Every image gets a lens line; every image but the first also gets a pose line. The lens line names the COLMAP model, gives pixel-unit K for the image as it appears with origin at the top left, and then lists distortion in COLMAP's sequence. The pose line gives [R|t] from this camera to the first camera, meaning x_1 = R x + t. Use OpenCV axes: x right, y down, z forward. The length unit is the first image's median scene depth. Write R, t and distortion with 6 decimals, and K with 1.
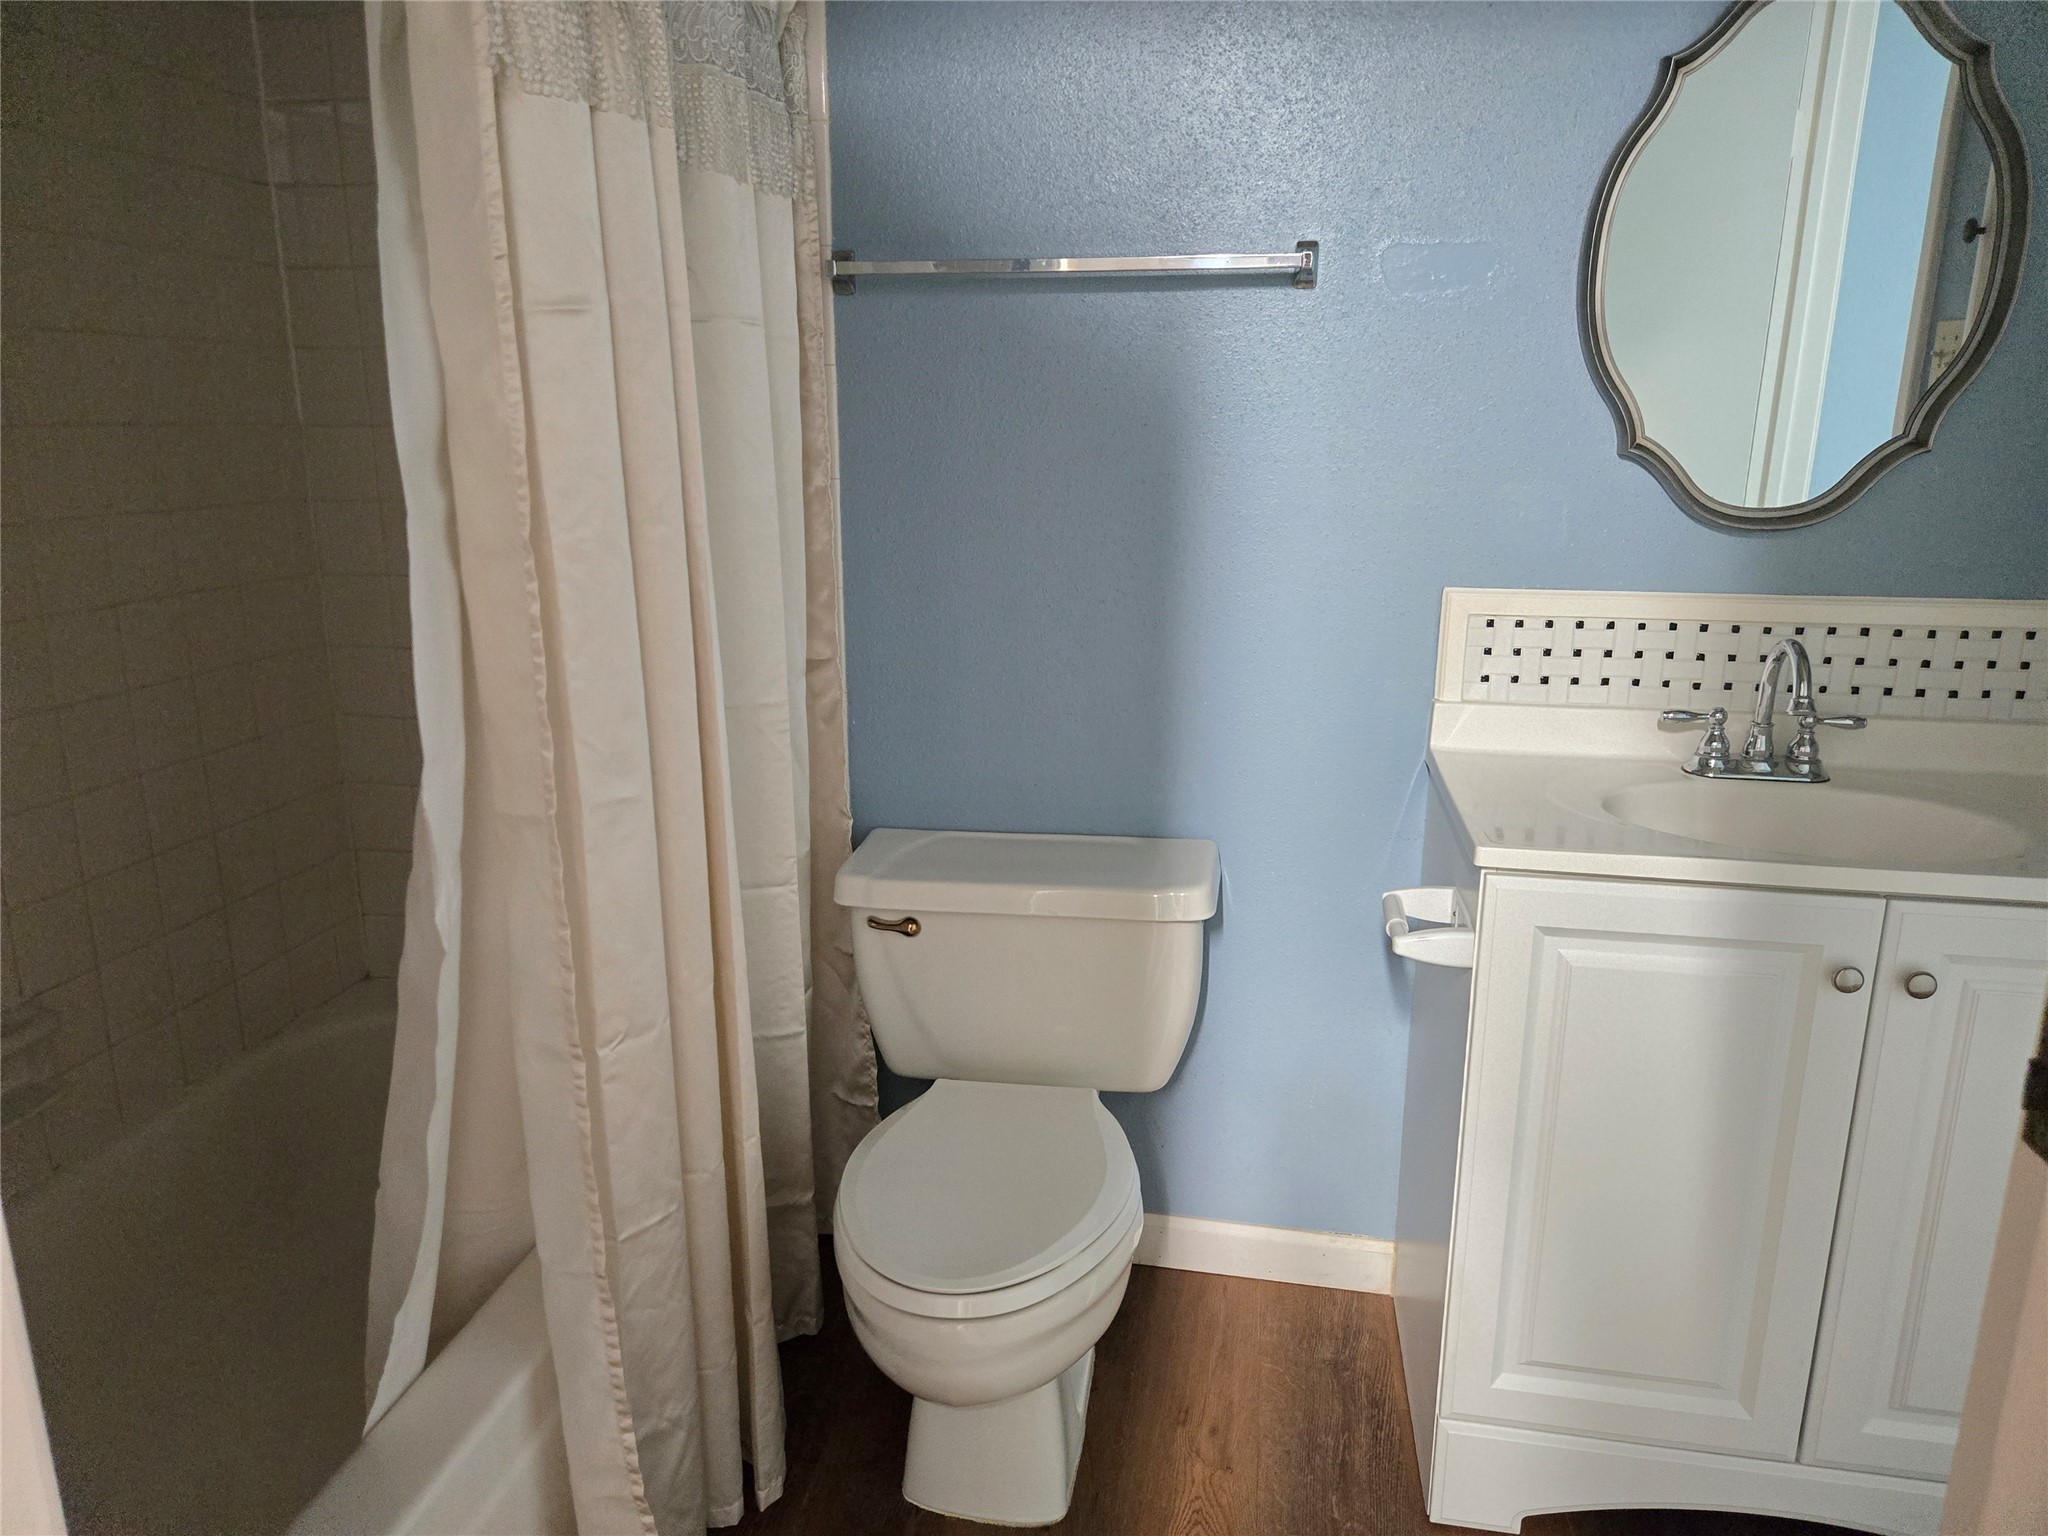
lens RADIAL K [[1368.1, 0, 1003.7], [0, 1368.1, 760.7], [0, 0, 1]] dist [0.072325, -0.064080]
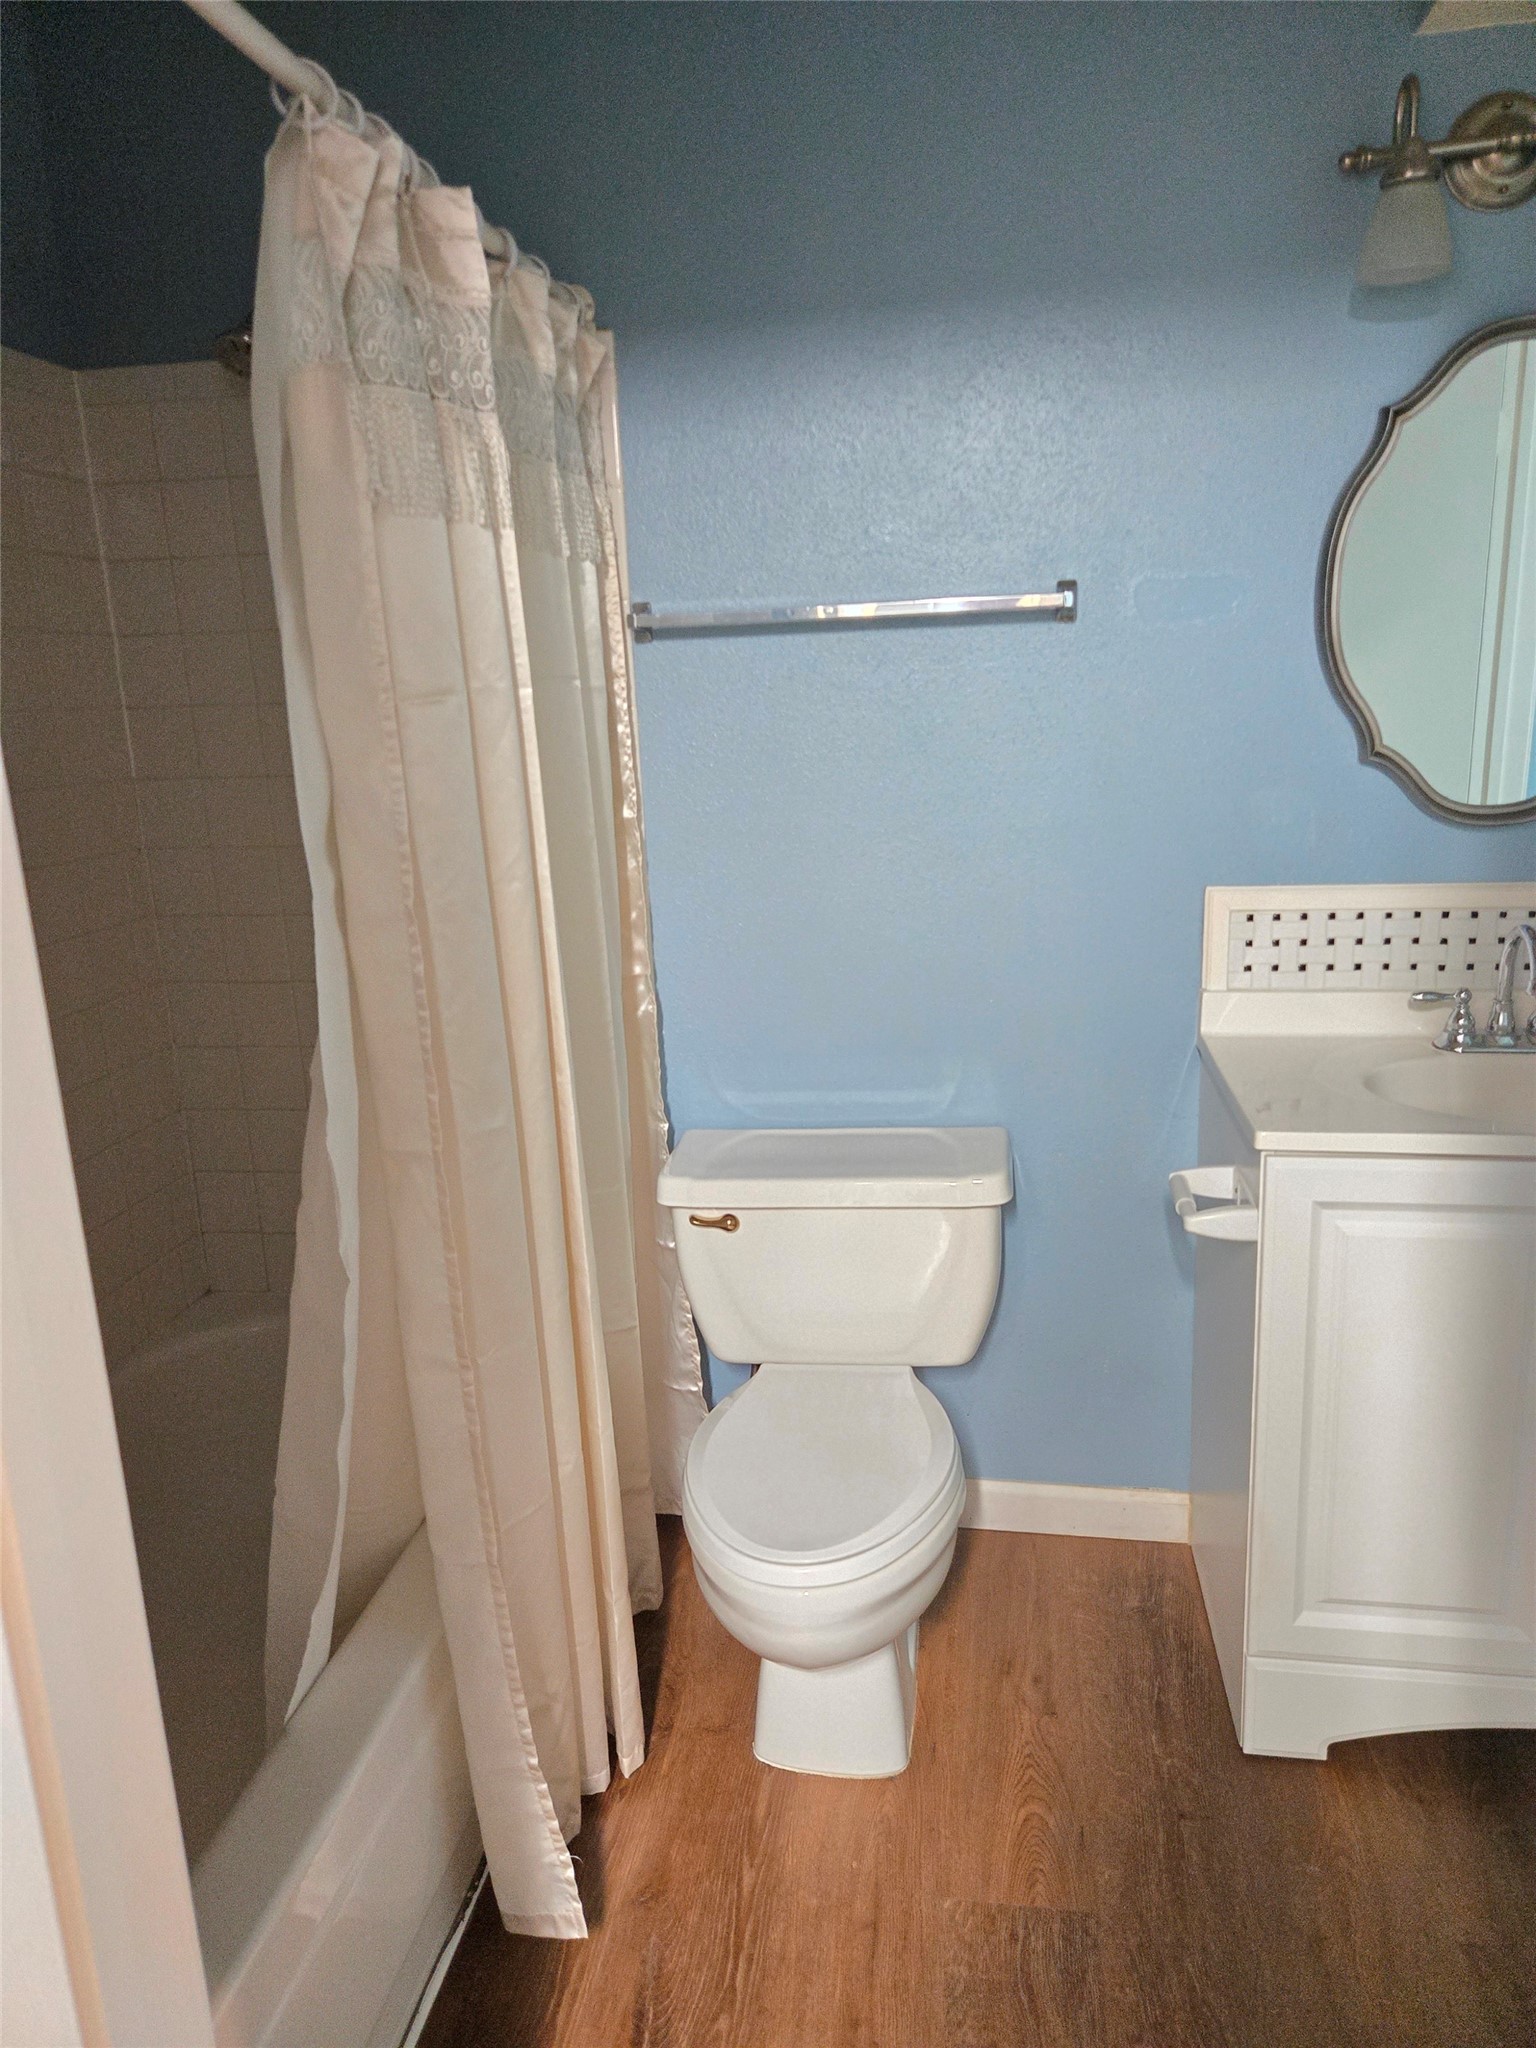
lens RADIAL K [[1365.1, 0, 765.6], [0, 1365.1, 1000.4], [0, 0, 1]] dist [0.080097, -0.070253]
pose [[0.998770, -0.046086, 0.018276, -0.054470], [0.046379, 0.998797, -0.015947, -0.036483], [-0.017519, 0.016775, 0.999706, -0.082473]]
